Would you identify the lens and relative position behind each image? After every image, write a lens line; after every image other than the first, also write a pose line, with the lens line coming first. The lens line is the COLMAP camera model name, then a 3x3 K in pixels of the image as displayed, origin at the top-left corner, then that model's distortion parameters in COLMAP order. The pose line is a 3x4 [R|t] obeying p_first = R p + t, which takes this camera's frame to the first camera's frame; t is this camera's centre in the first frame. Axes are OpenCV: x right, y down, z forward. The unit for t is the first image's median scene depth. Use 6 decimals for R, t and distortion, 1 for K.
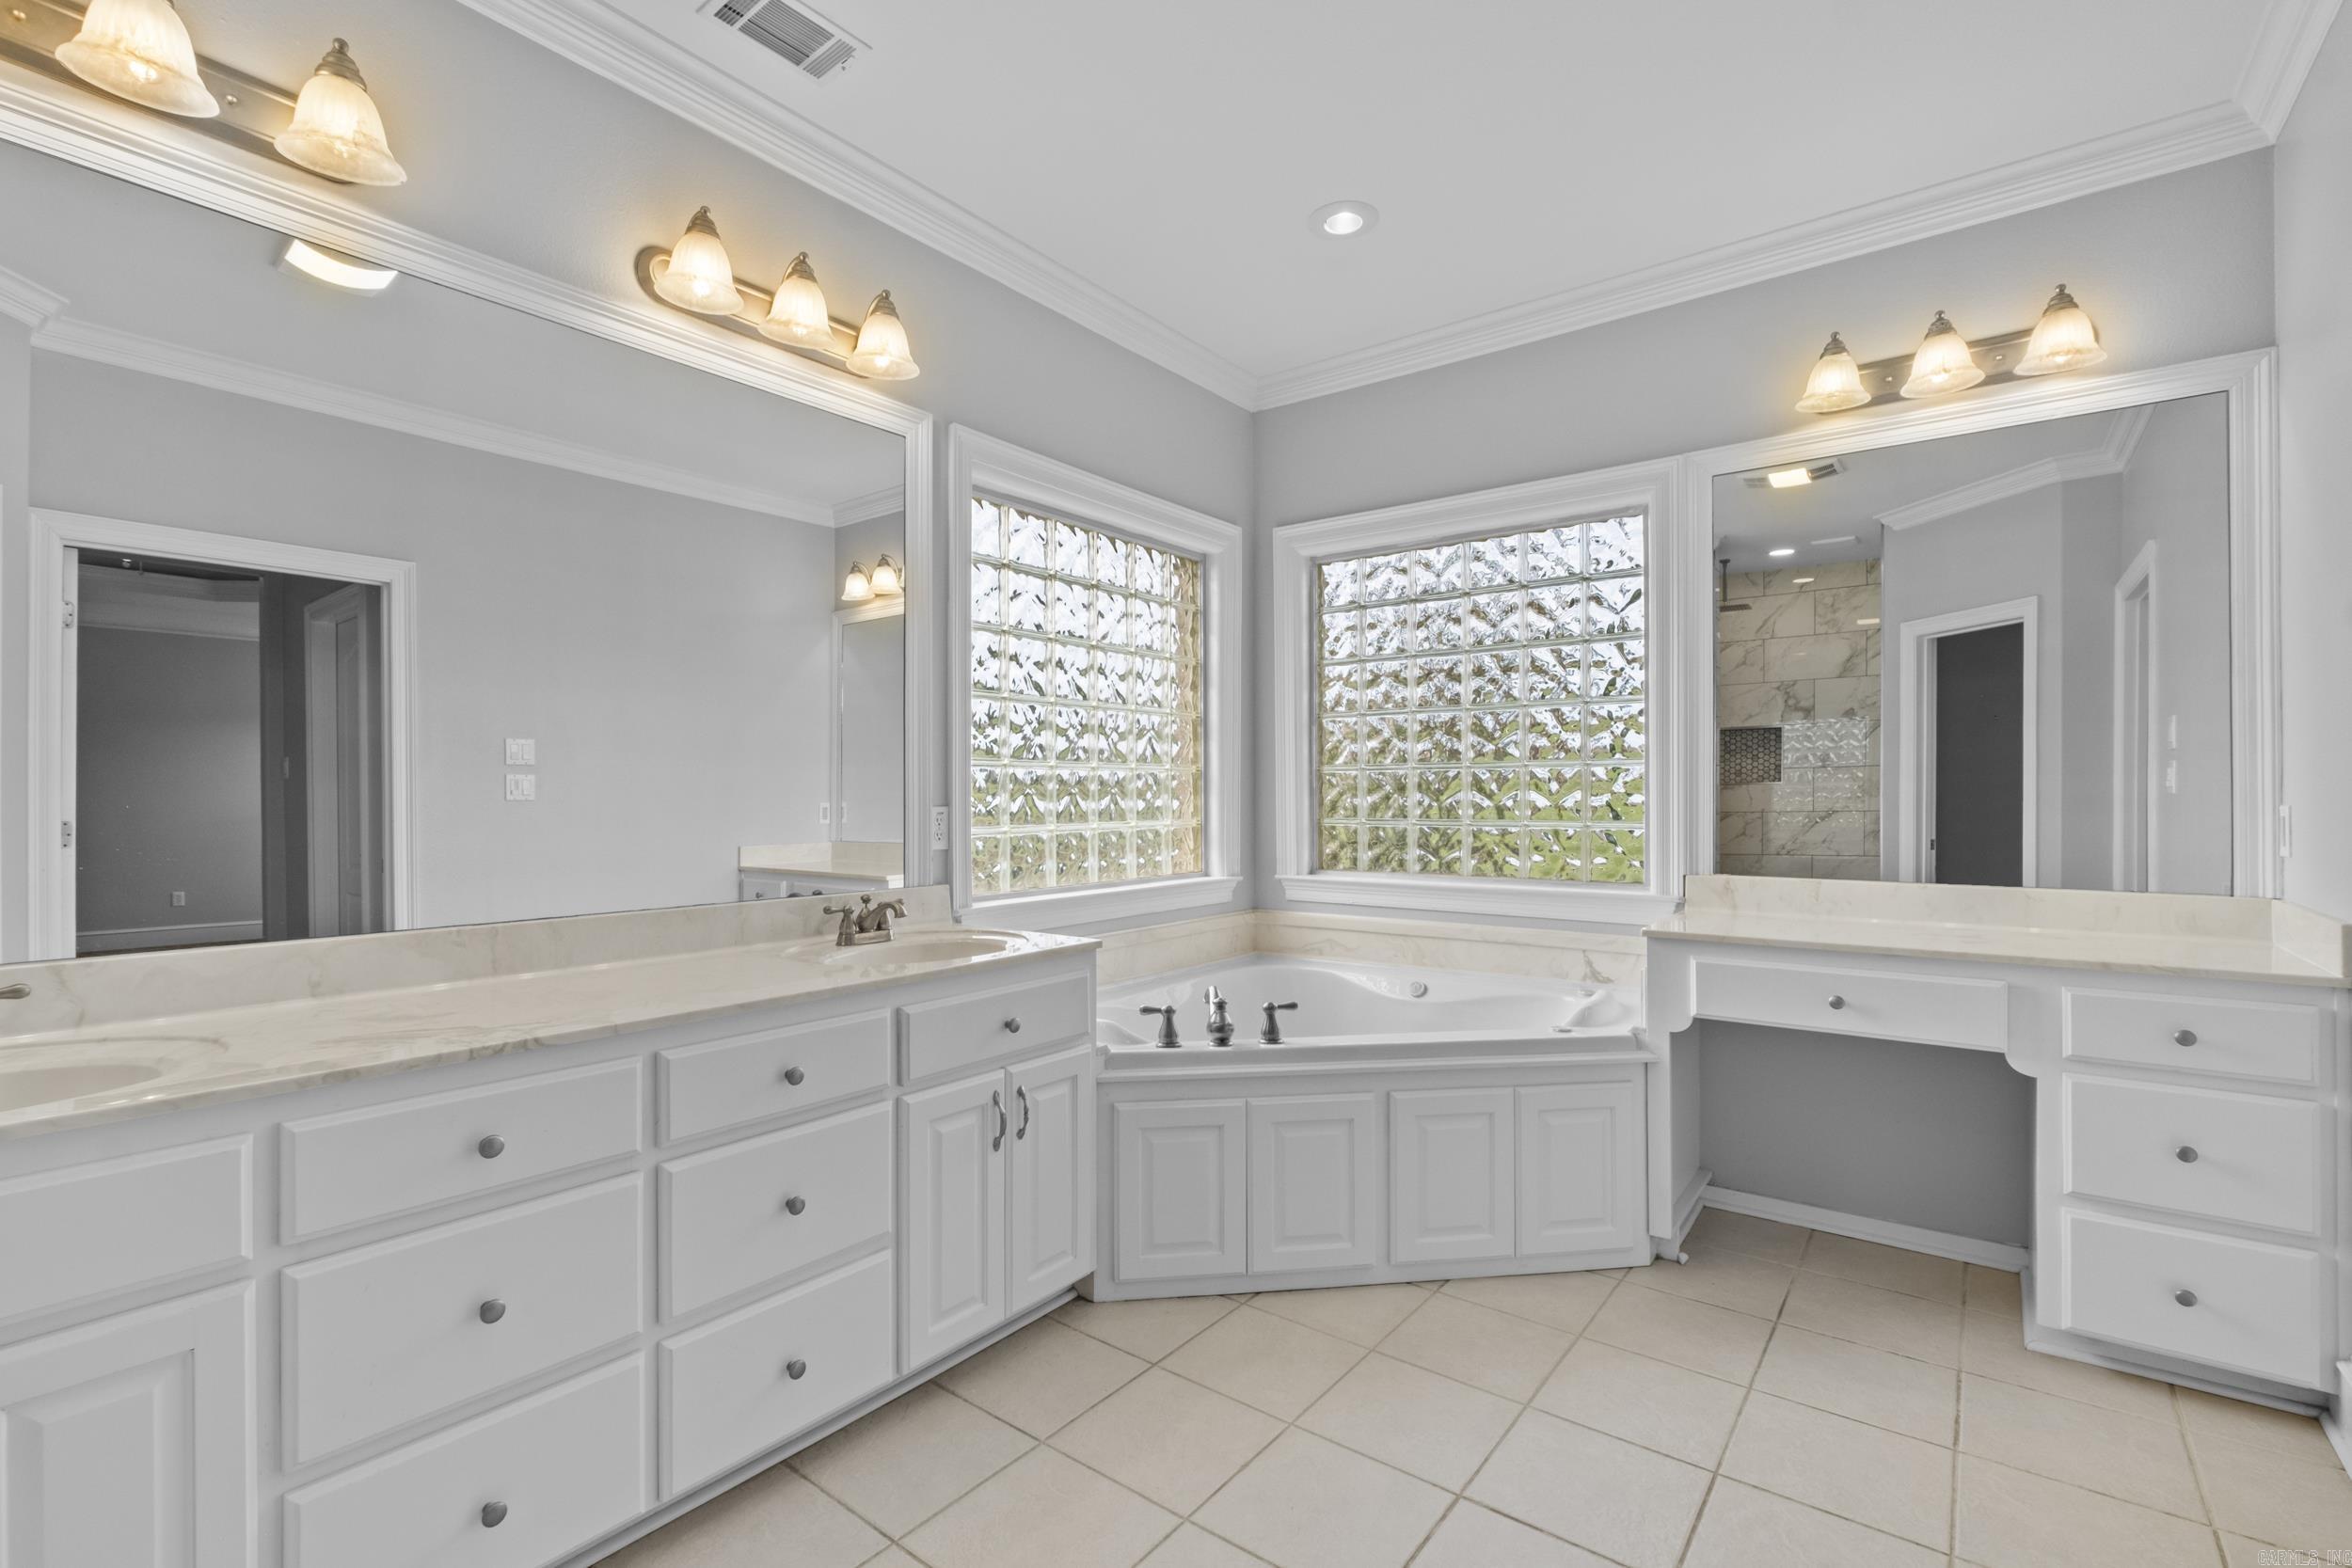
lens RADIAL K [[1050.5, 0, 1148.9], [0, 1050.5, 786.3], [0, 0, 1]] dist [-0.002829, -0.000035]
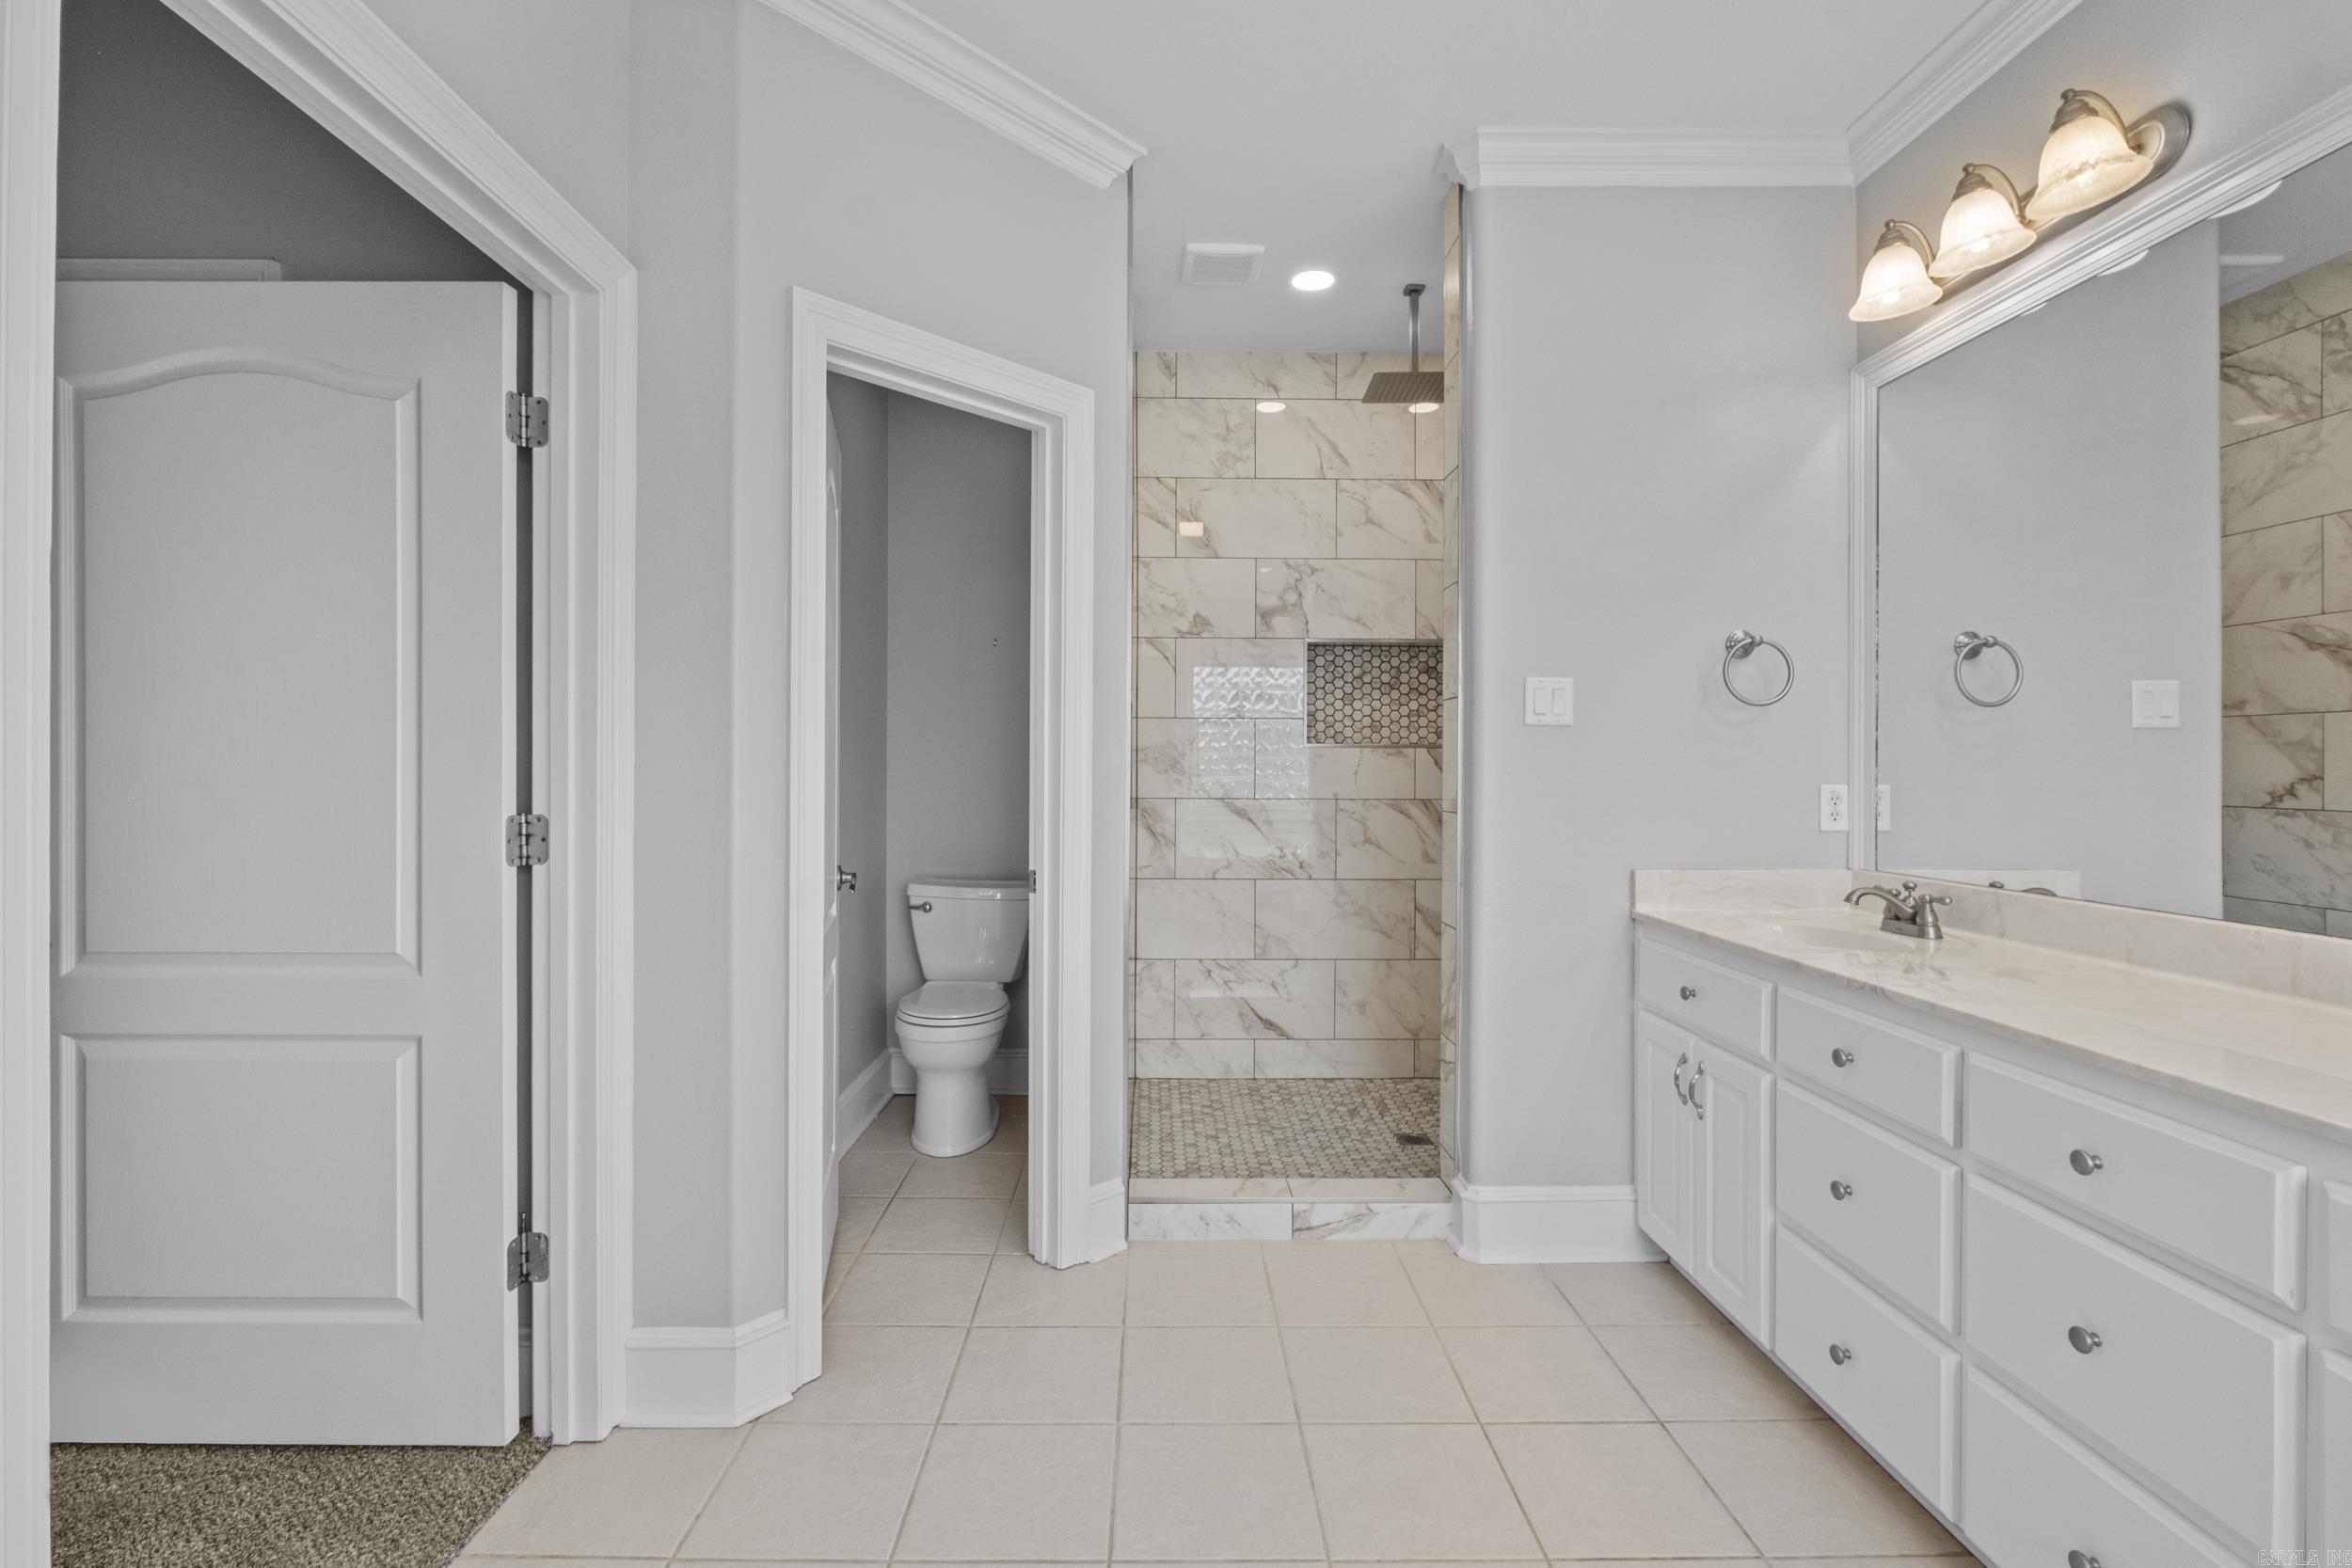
lens RADIAL K [[1030.8, 0, 1176.0], [0, 1030.8, 784.0], [0, 0, 1]] dist [-0.000789, -0.000034]
pose [[-0.776847, 0.004889, -0.629670, 0.353999], [0.002293, 0.999985, 0.004935, 0.007589], [0.629685, 0.002390, -0.776847, 0.701623]]
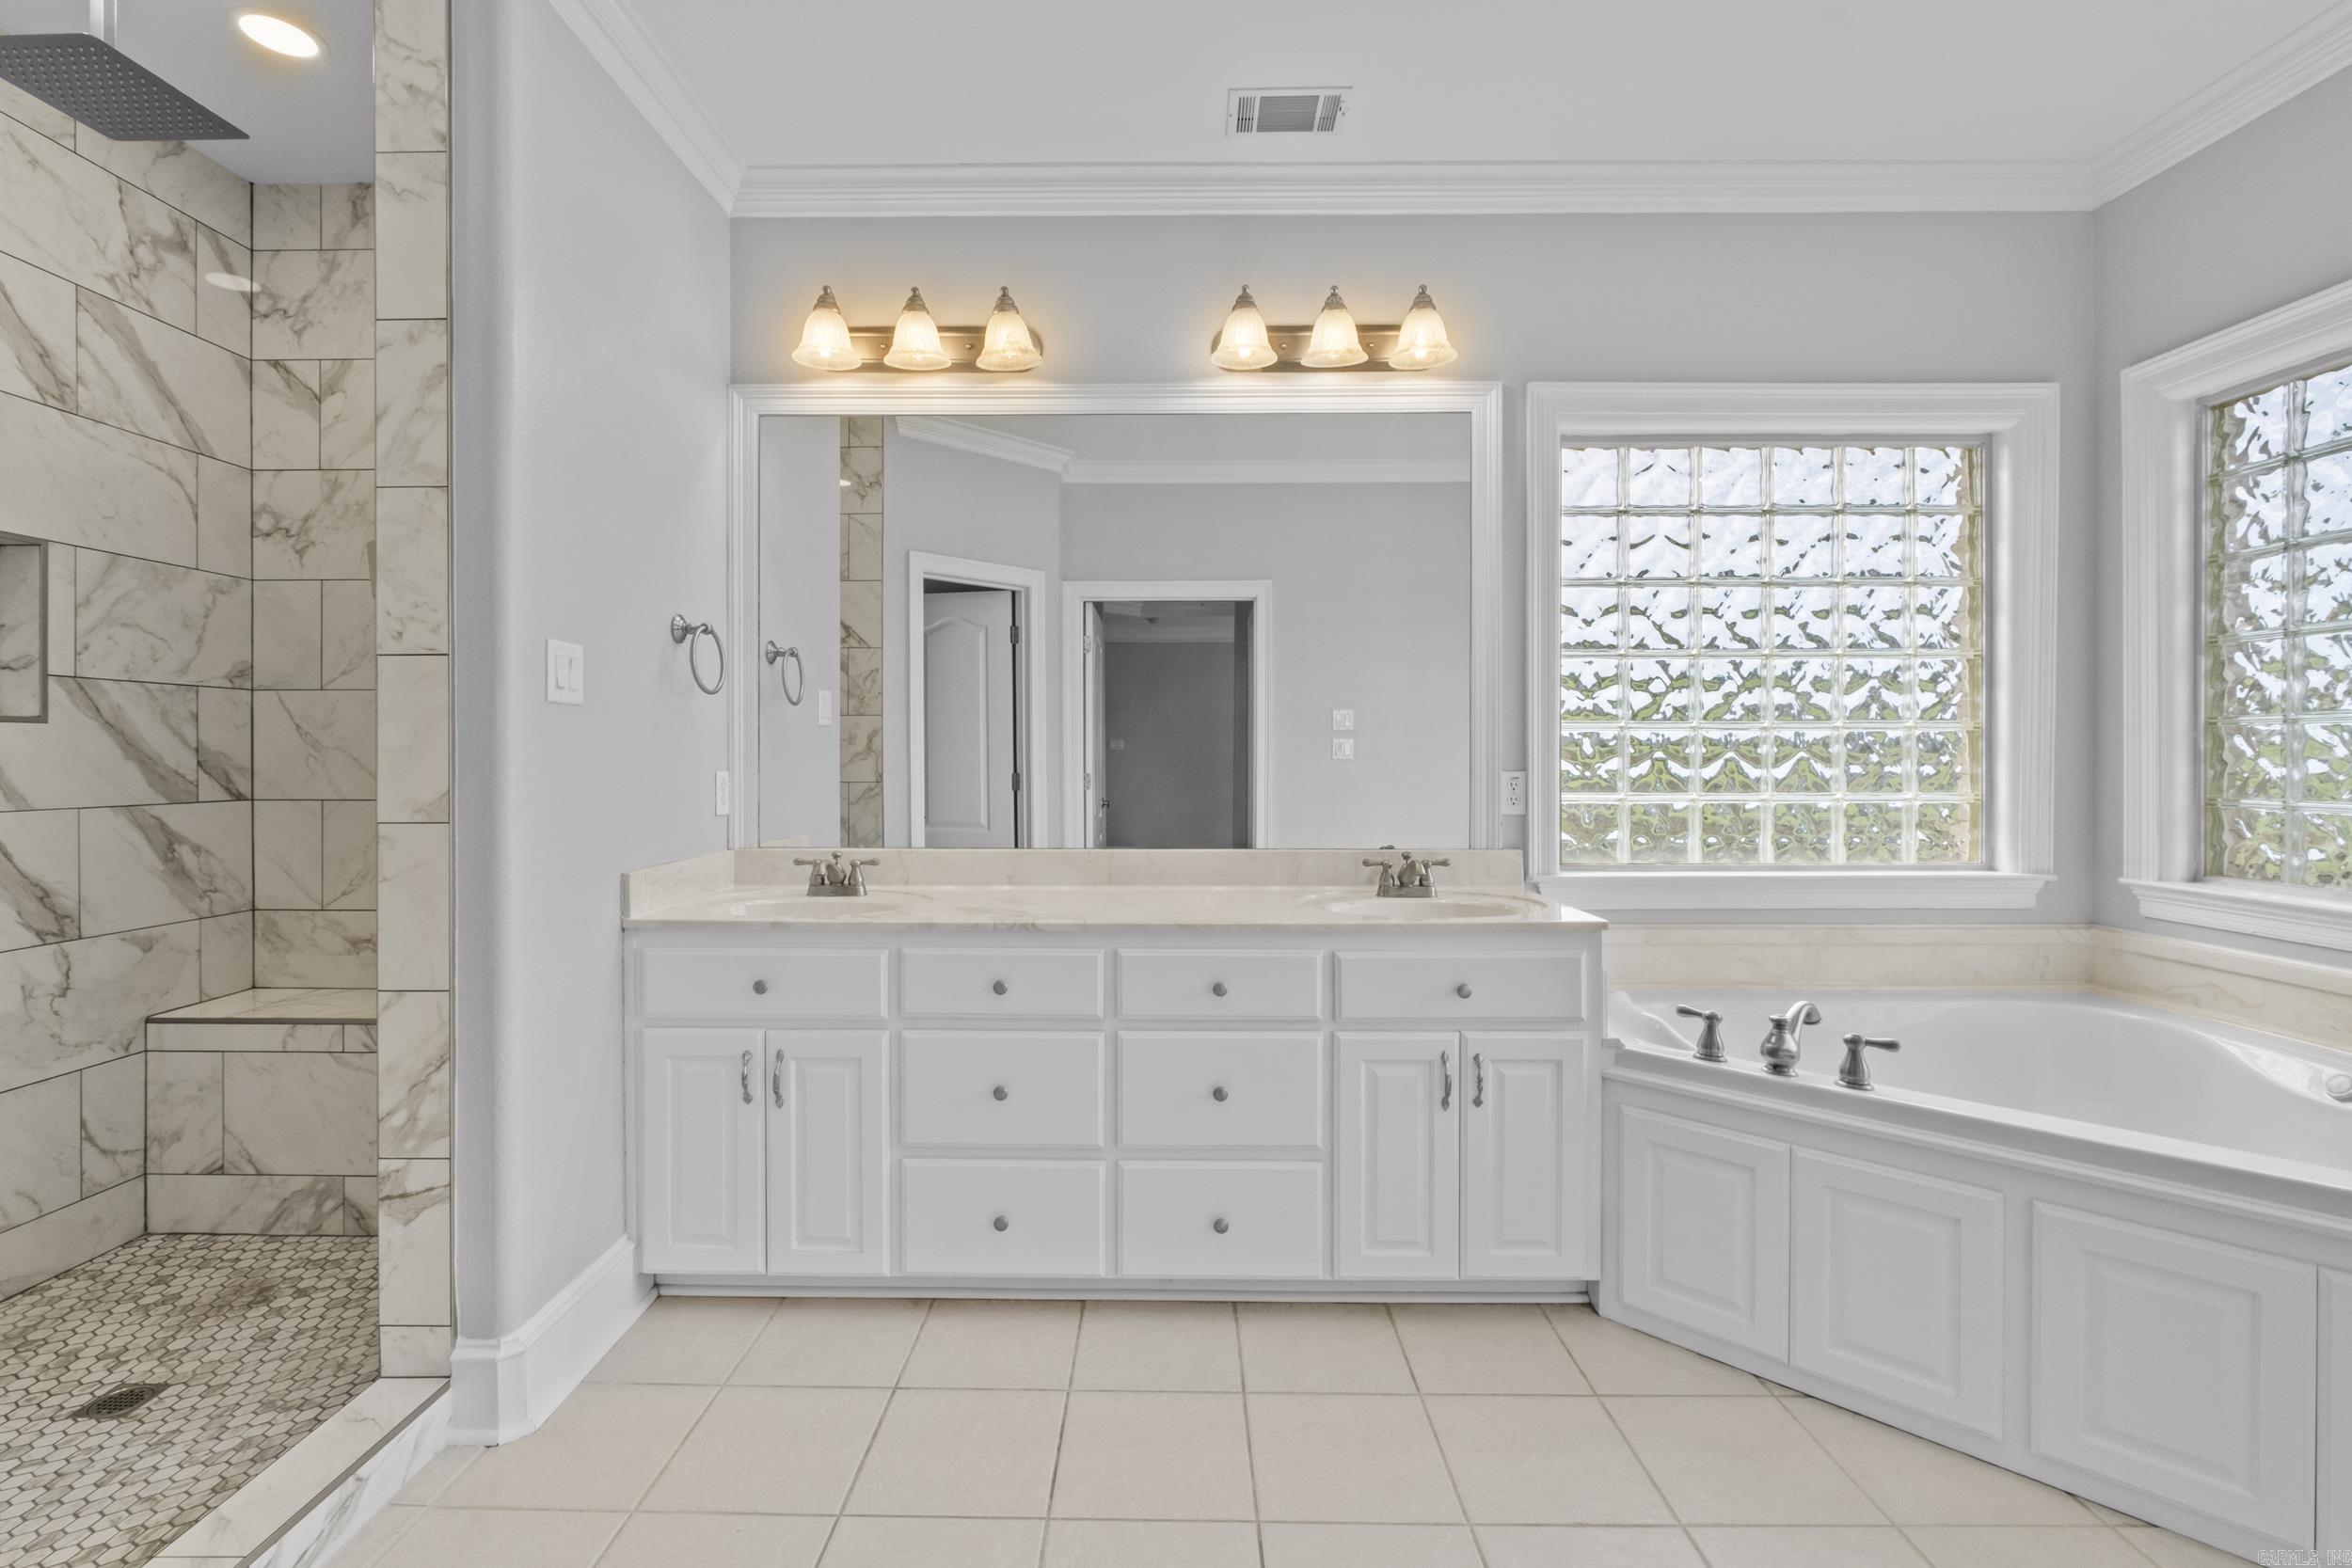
lens RADIAL K [[1039.2, 0, 1159.1], [0, 1039.2, 758.8], [0, 0, 1]] dist [-0.006247, 0.000166]
pose [[0.609935, 0.005751, -0.792431, 0.353278], [0.004788, 0.999929, 0.010942, -0.004878], [0.792437, -0.010468, 0.609864, 0.122852]]
